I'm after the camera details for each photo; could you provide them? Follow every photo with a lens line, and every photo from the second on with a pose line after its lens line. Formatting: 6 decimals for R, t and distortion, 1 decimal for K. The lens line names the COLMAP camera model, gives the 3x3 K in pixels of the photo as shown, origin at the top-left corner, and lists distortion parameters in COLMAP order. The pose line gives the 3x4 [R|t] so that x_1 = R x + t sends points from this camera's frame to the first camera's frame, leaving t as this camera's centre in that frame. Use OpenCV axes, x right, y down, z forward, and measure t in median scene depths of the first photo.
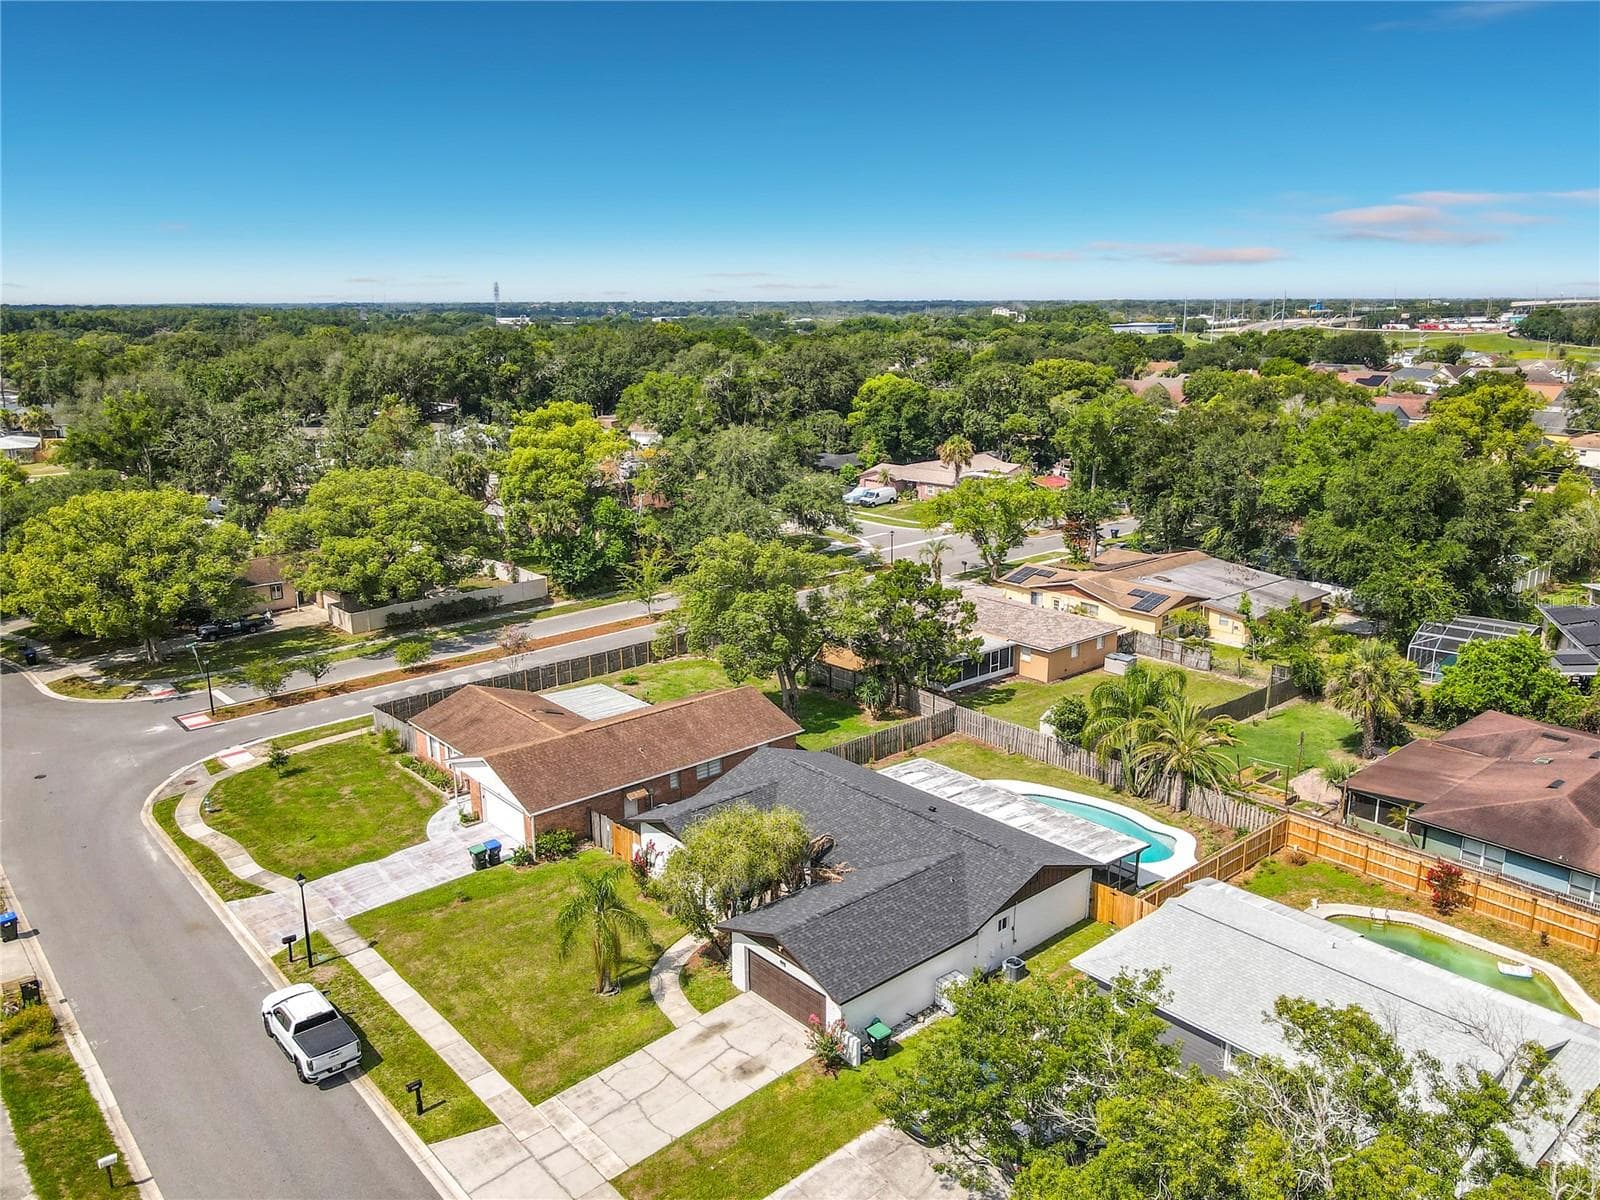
lens RADIAL K [[1227.2, 0, 813.1], [0, 1227.2, 597.6], [0, 0, 1]] dist [-0.006572, -0.005229]
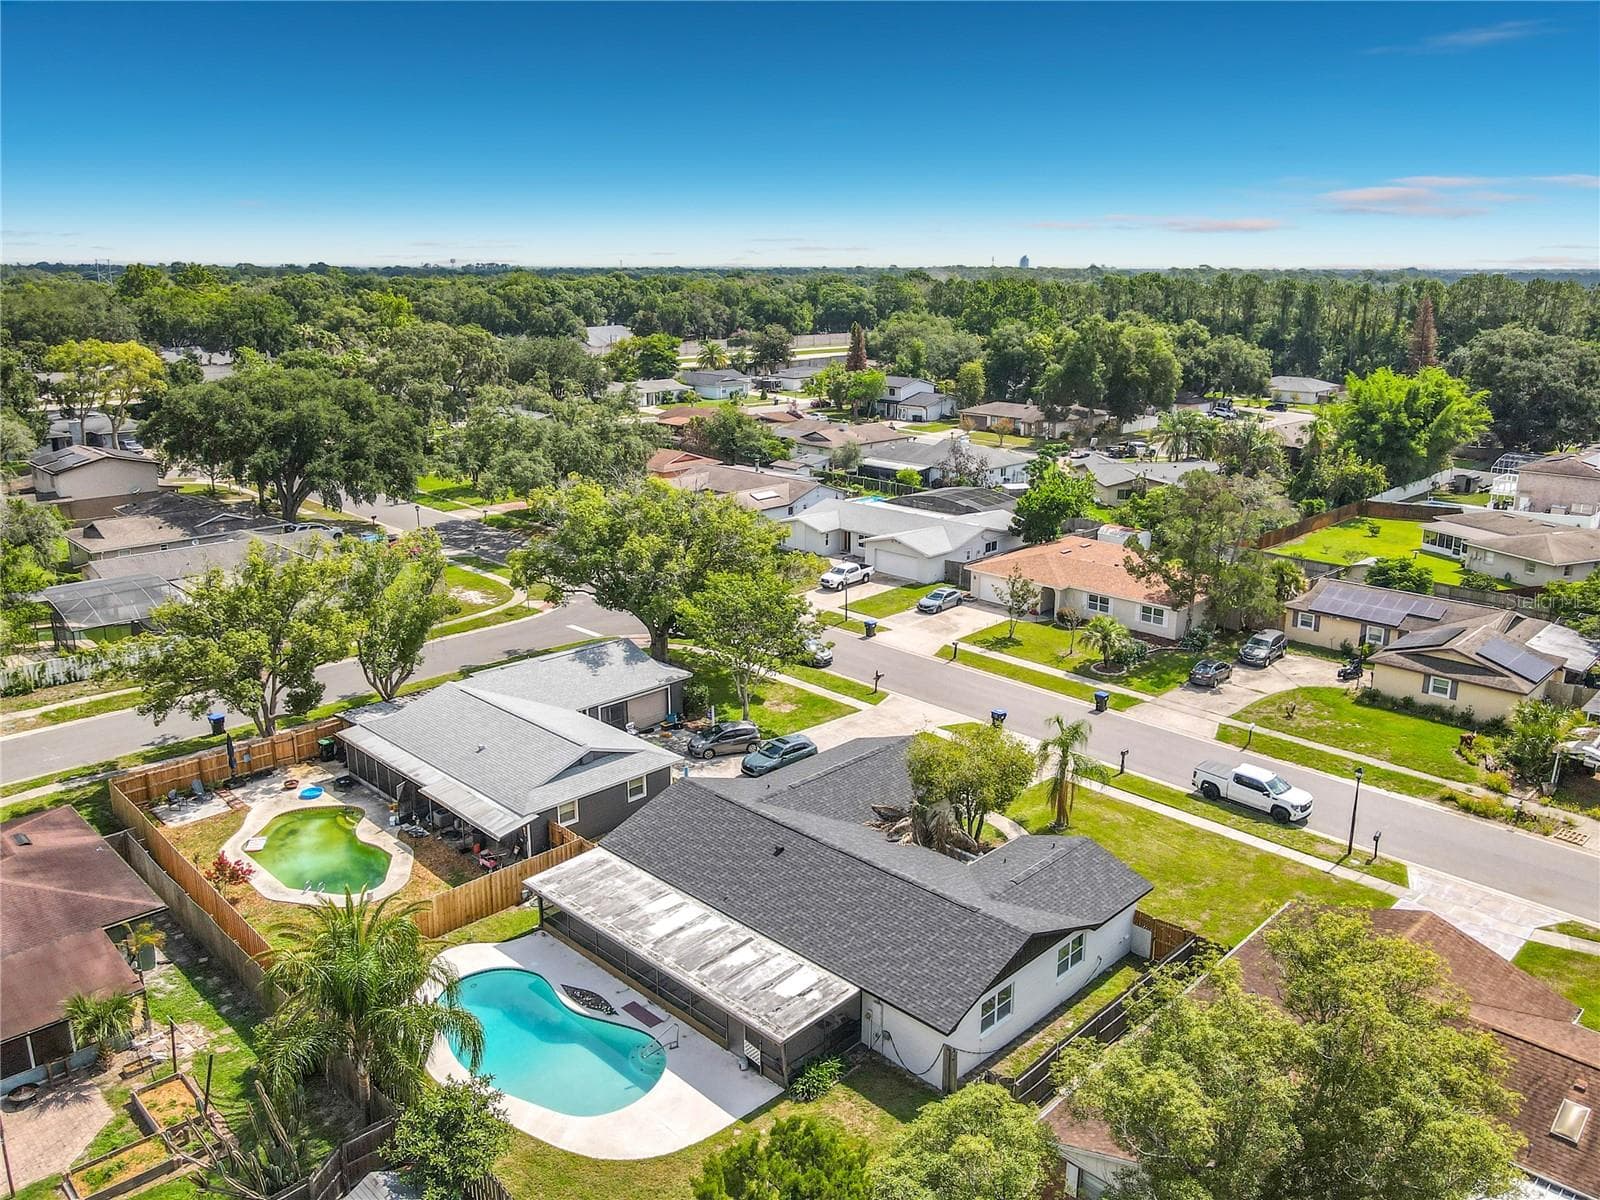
lens RADIAL K [[1201.1, 0, 815.1], [0, 1201.1, 590.6], [0, 0, 1]] dist [0.003537, 0.015867]
pose [[-0.995984, 0.033737, -0.082937, 0.117457], [-0.011538, 0.870212, 0.492542, -0.342920], [0.088789, 0.491521, -0.866328, 1.428638]]
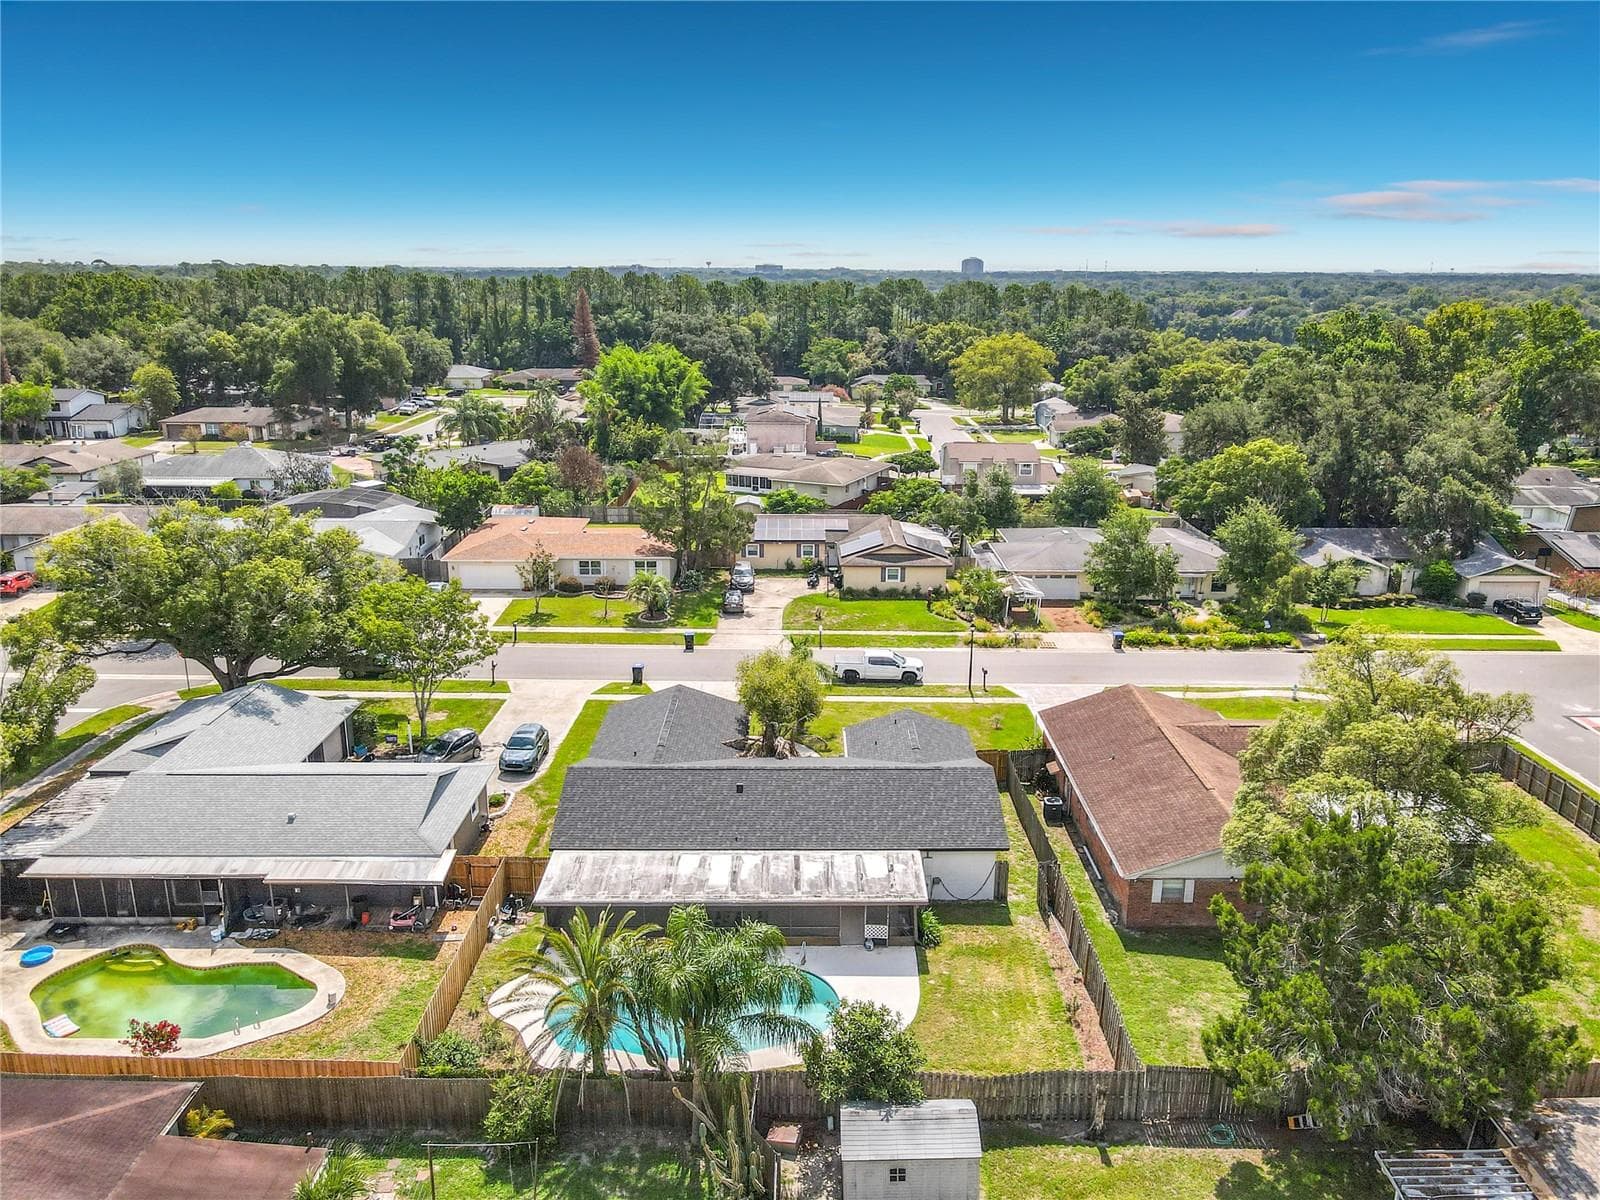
lens RADIAL K [[1201.1, 0, 804.5], [0, 1201.1, 605.9], [0, 0, 1]] dist [0.003537, 0.015867]
pose [[-0.647817, 0.218383, -0.729824, 0.603581], [-0.183683, 0.884987, 0.427854, -0.295998], [0.739320, 0.411227, -0.533196, 1.274736]]
